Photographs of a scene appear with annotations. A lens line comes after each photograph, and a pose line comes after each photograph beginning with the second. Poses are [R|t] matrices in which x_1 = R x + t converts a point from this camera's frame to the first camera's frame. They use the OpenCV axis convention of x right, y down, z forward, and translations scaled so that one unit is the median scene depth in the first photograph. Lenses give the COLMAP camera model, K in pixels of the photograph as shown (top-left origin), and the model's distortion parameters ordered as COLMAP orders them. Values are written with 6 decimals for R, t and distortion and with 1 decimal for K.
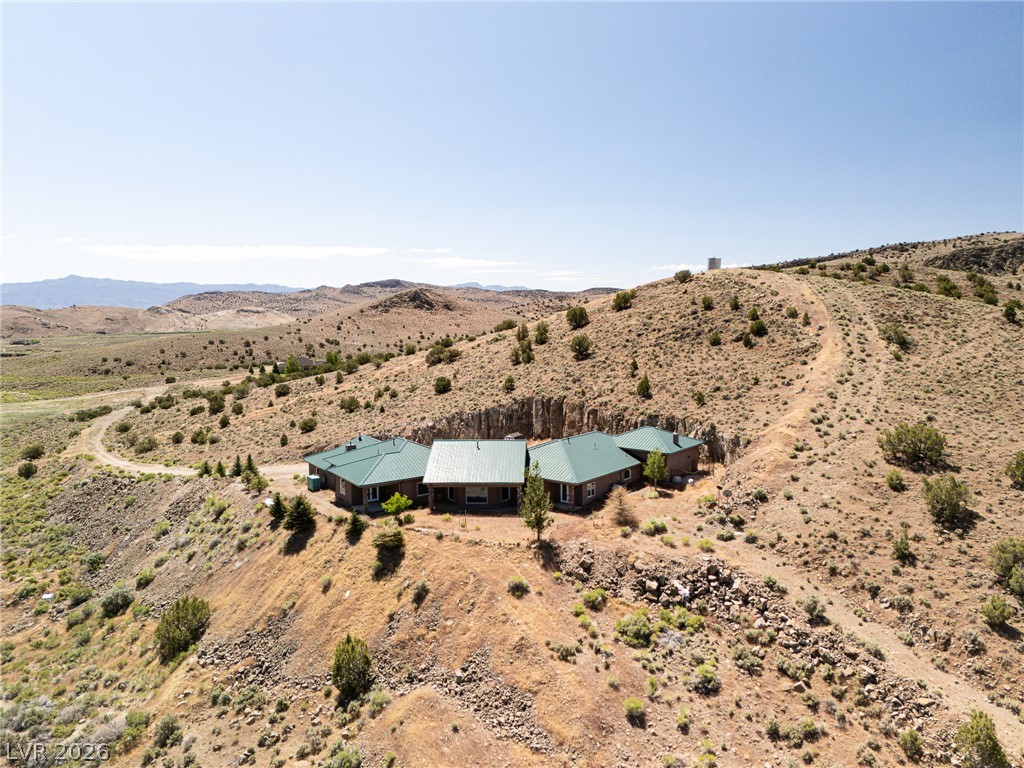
lens RADIAL K [[750.7, 0, 510.2], [0, 750.7, 380.0], [0, 0, 1]] dist [0.110698, -0.143210]
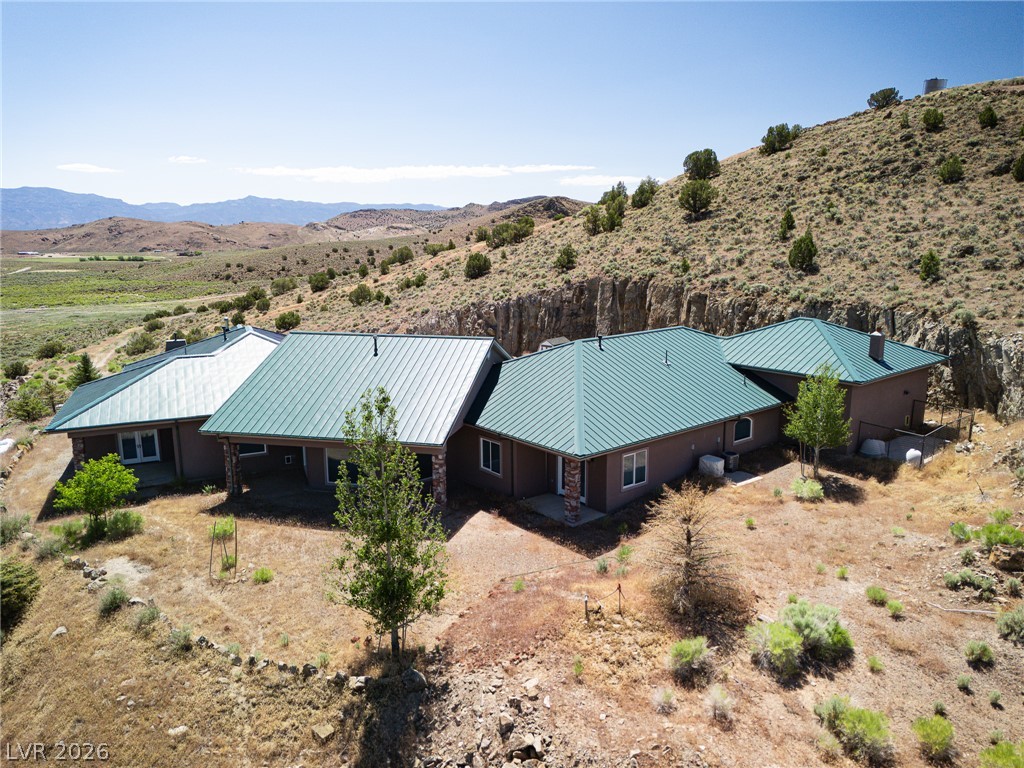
lens RADIAL K [[753.8, 0, 515.0], [0, 753.8, 385.0], [0, 0, 1]] dist [0.062518, -0.052986]
pose [[0.982034, 0.040588, -0.184285, 0.077462], [-0.020159, 0.993570, 0.111407, 0.041543], [0.187622, -0.105690, 0.976538, 0.414037]]
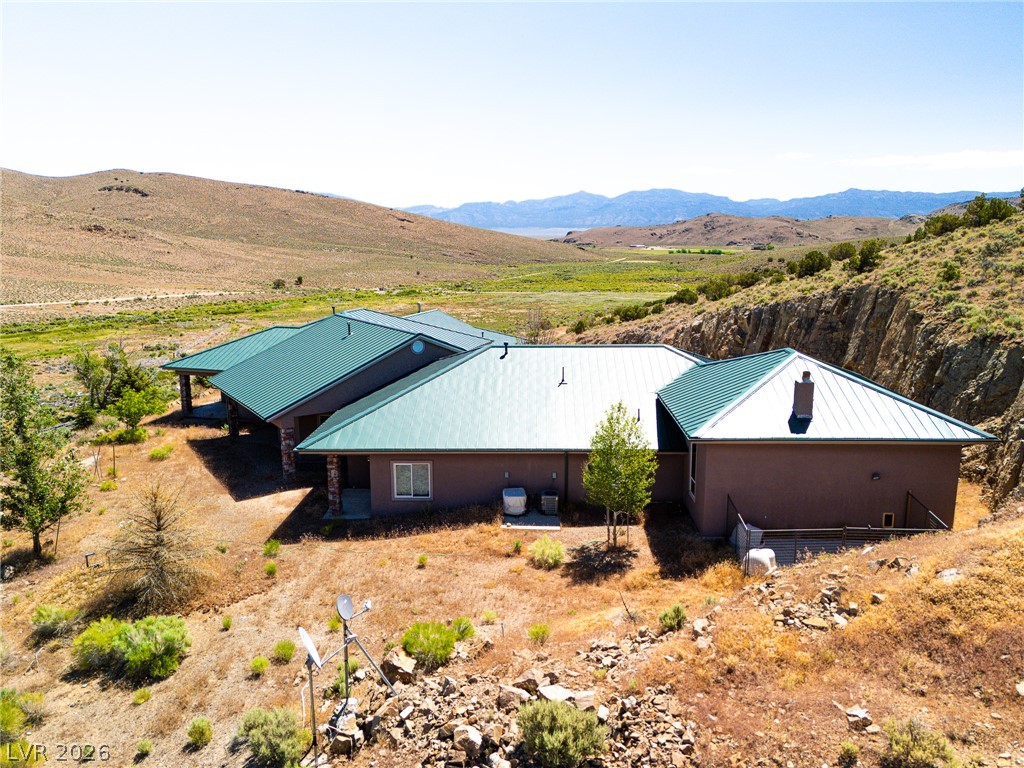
lens RADIAL K [[753.8, 0, 515.0], [0, 753.8, 385.0], [0, 0, 1]] dist [0.062518, -0.052986]
pose [[0.605911, 0.167270, -0.777748, 0.272232], [-0.074355, 0.985273, 0.153975, 0.027492], [0.792050, -0.035466, 0.609425, 0.545471]]
